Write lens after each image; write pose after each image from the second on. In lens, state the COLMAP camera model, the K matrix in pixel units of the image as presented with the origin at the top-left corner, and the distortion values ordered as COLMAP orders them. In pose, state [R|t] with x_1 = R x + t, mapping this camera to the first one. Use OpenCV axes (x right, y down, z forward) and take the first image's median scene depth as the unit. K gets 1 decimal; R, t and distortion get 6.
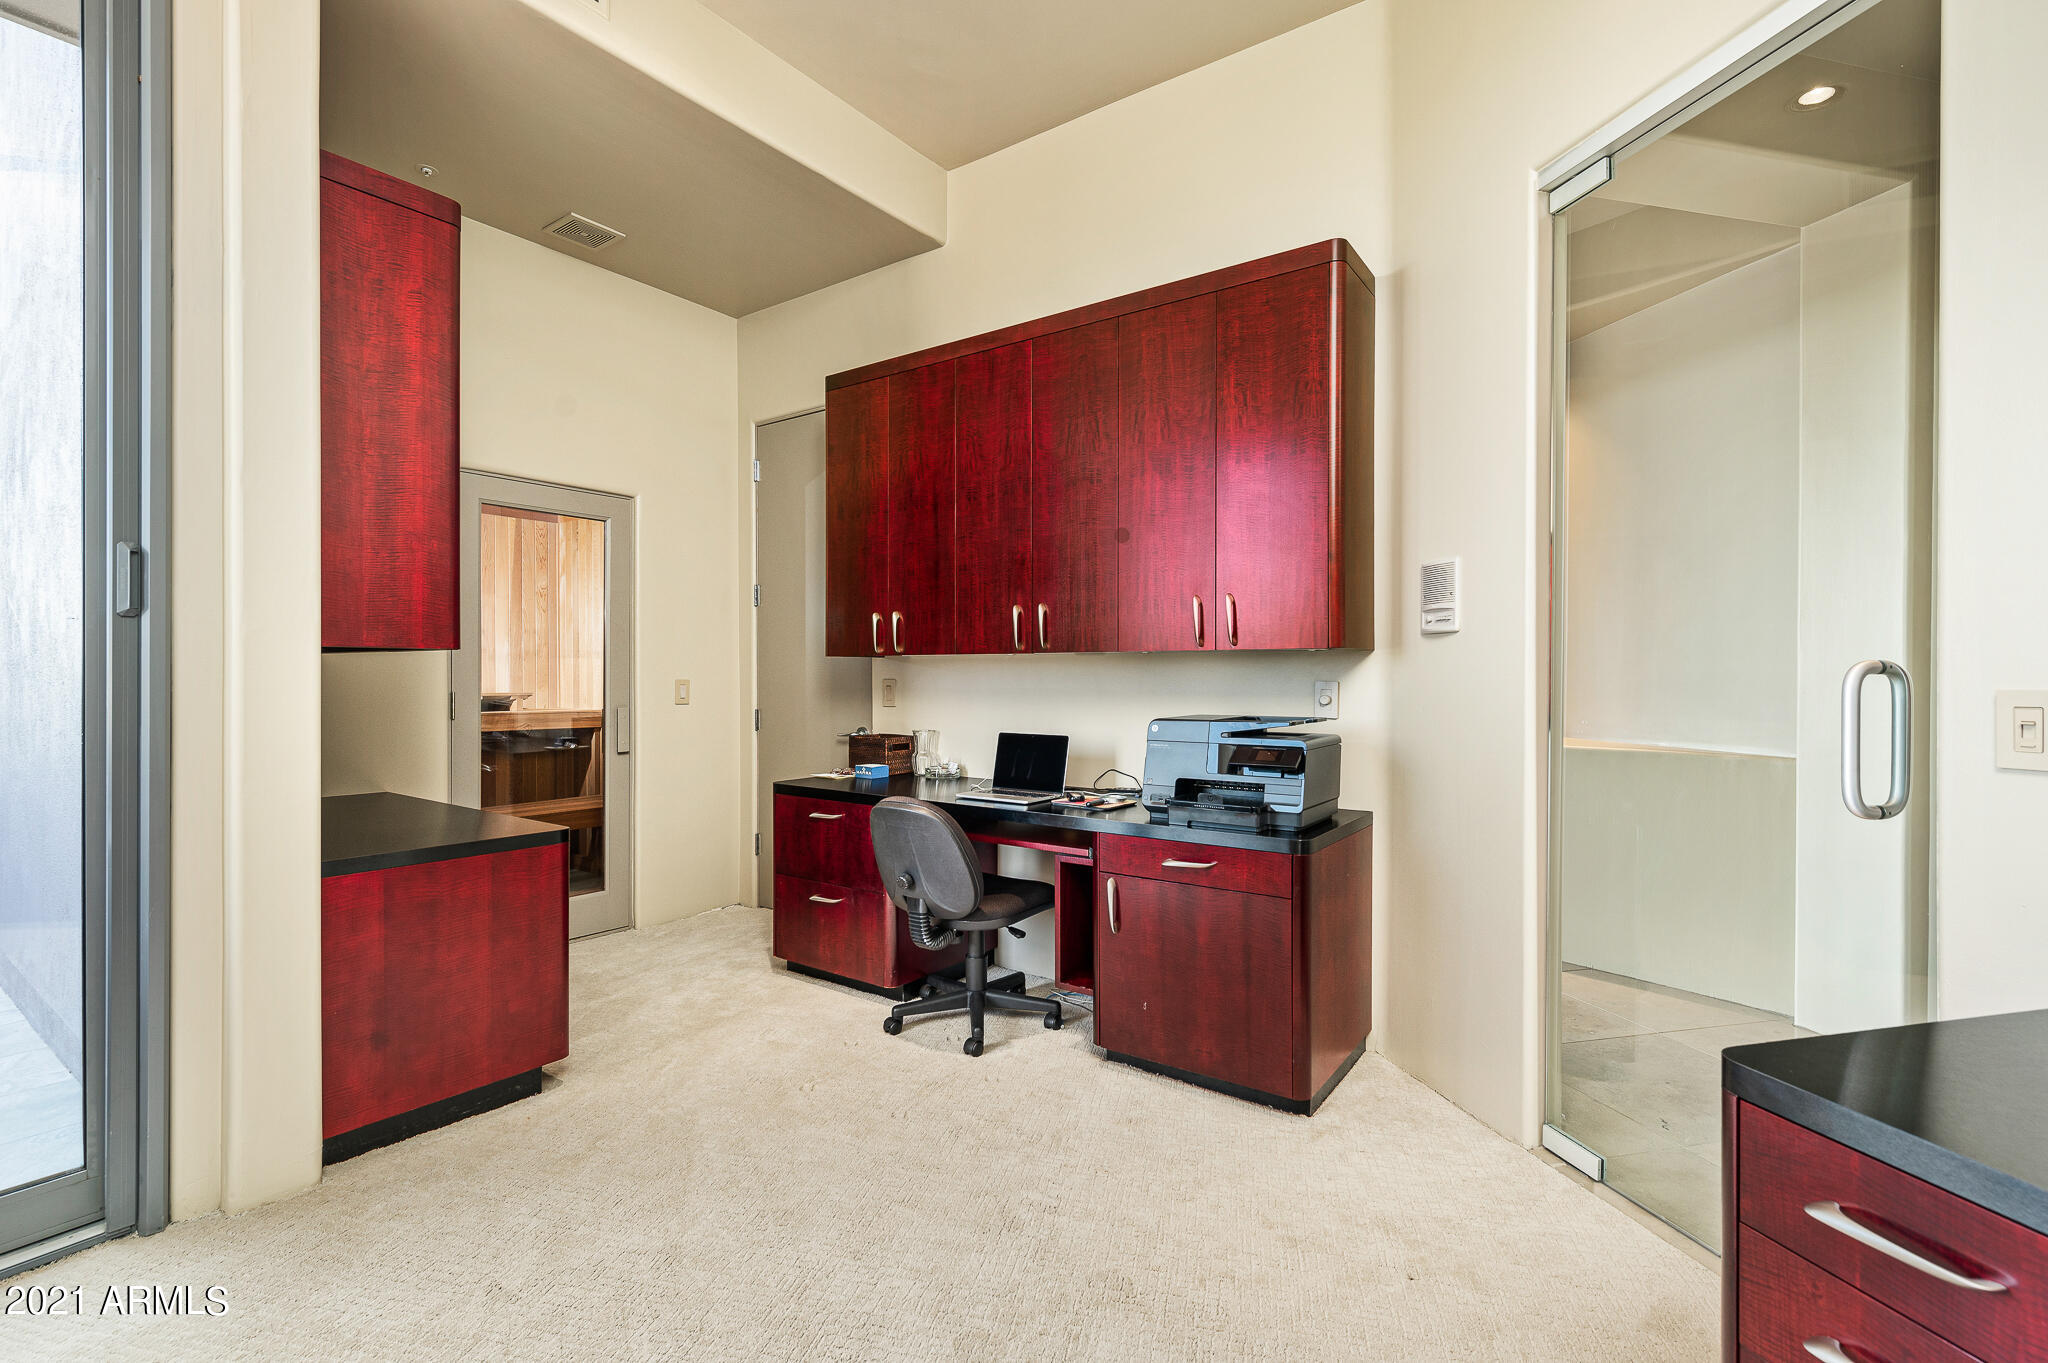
lens RADIAL K [[958.7, 0, 1015.9], [0, 958.7, 672.6], [0, 0, 1]] dist [0.002797, 0.000116]
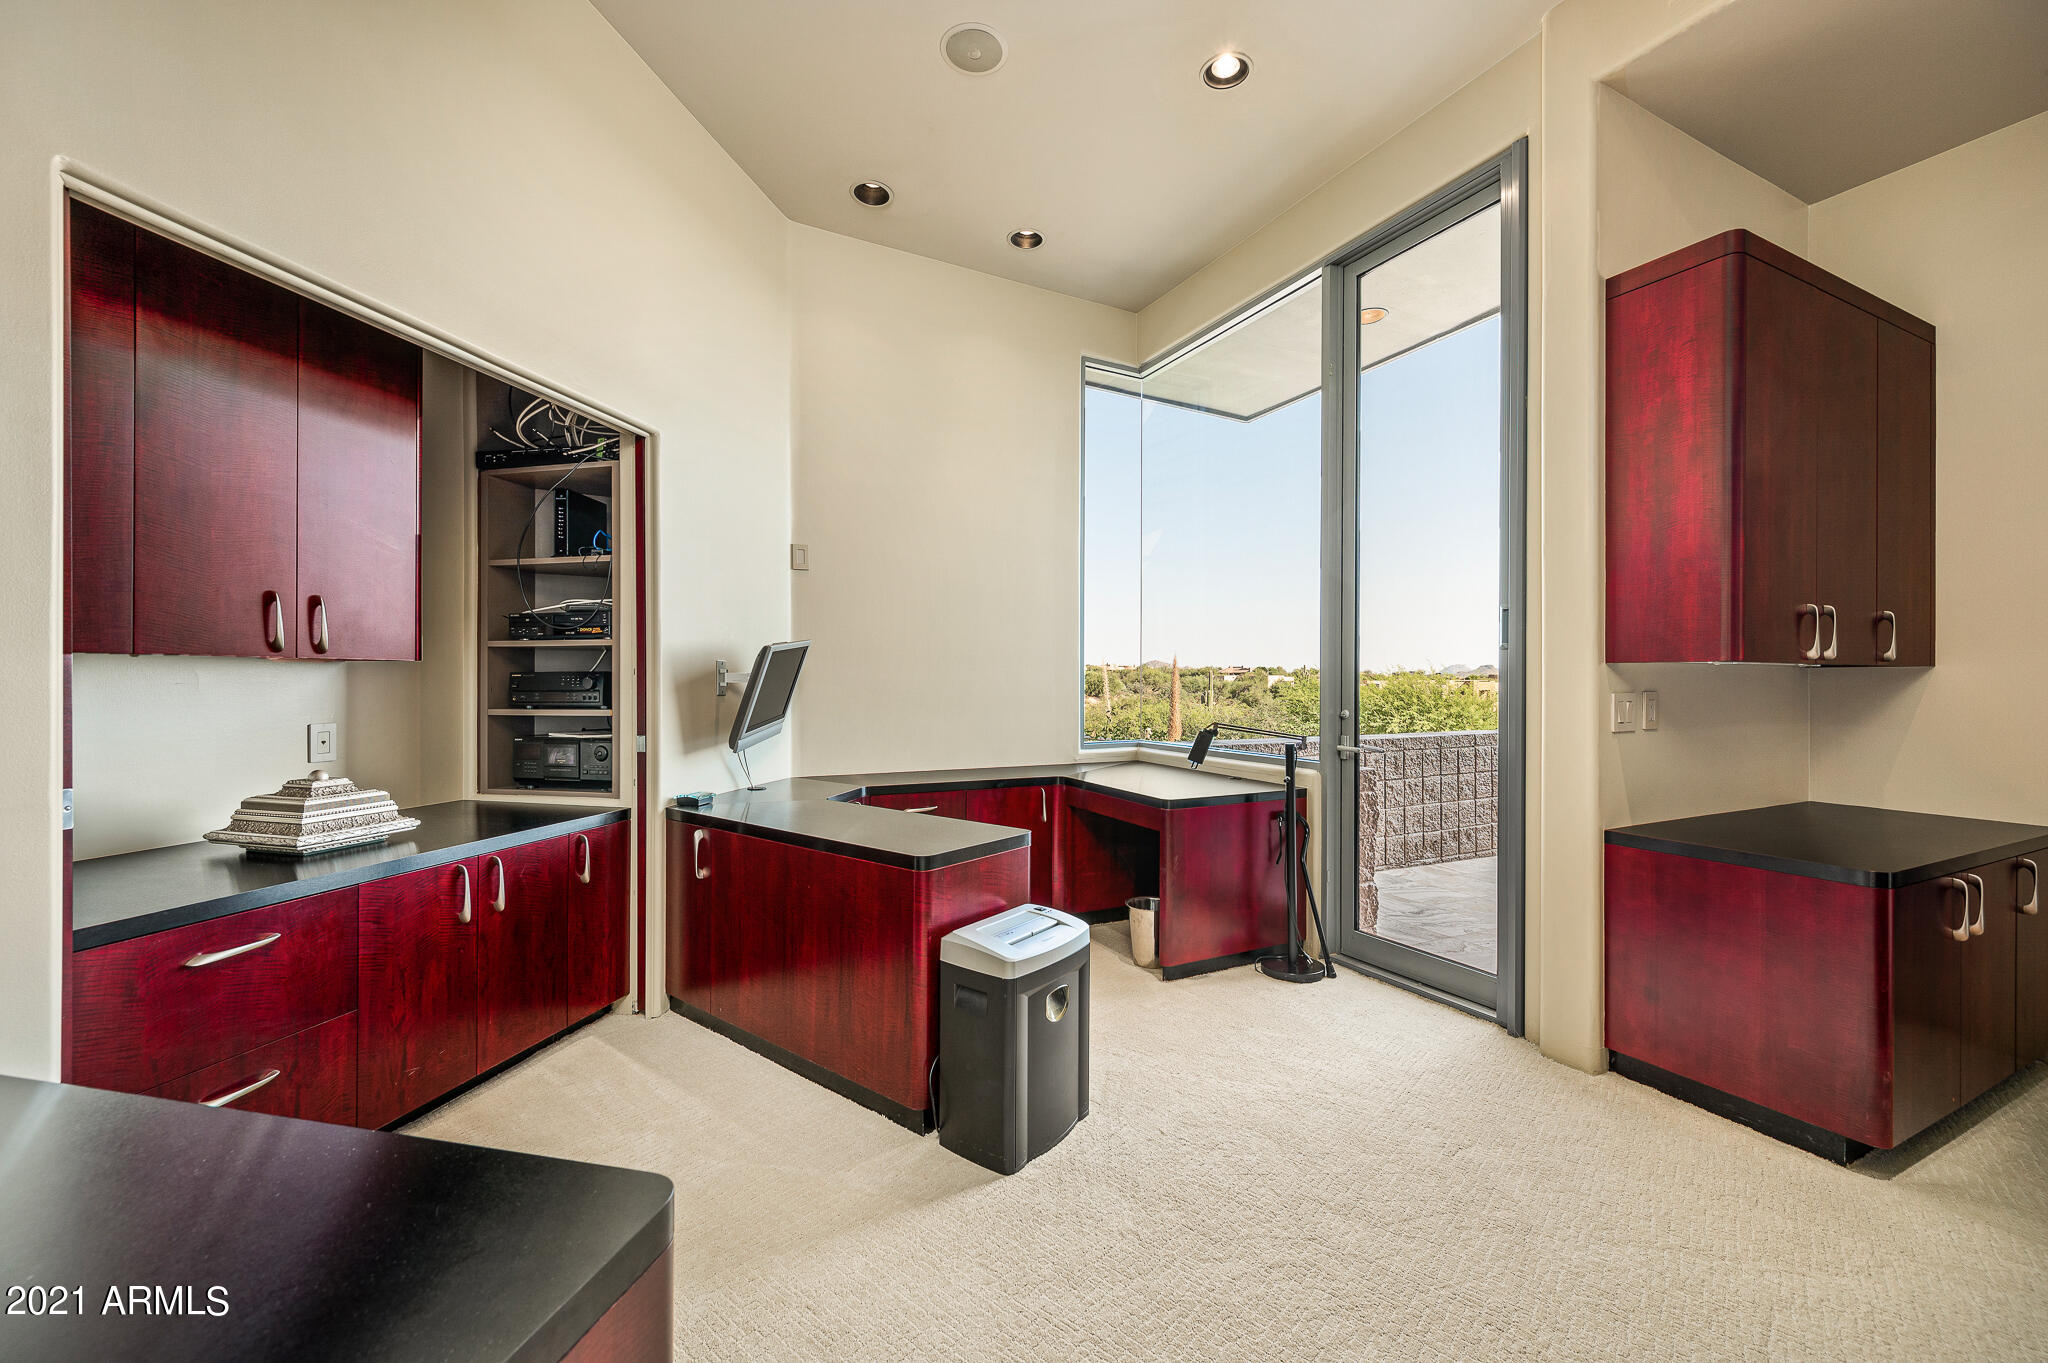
lens RADIAL K [[815.0, 0, 1022.4], [0, 815.0, 685.9], [0, 0, 1]] dist [0.001437, 0.000136]
pose [[-0.451191, -0.000649, -0.892427, 0.584562], [-0.007278, 0.999969, 0.002953, 0.004792], [0.892398, 0.007827, -0.451182, 0.764115]]
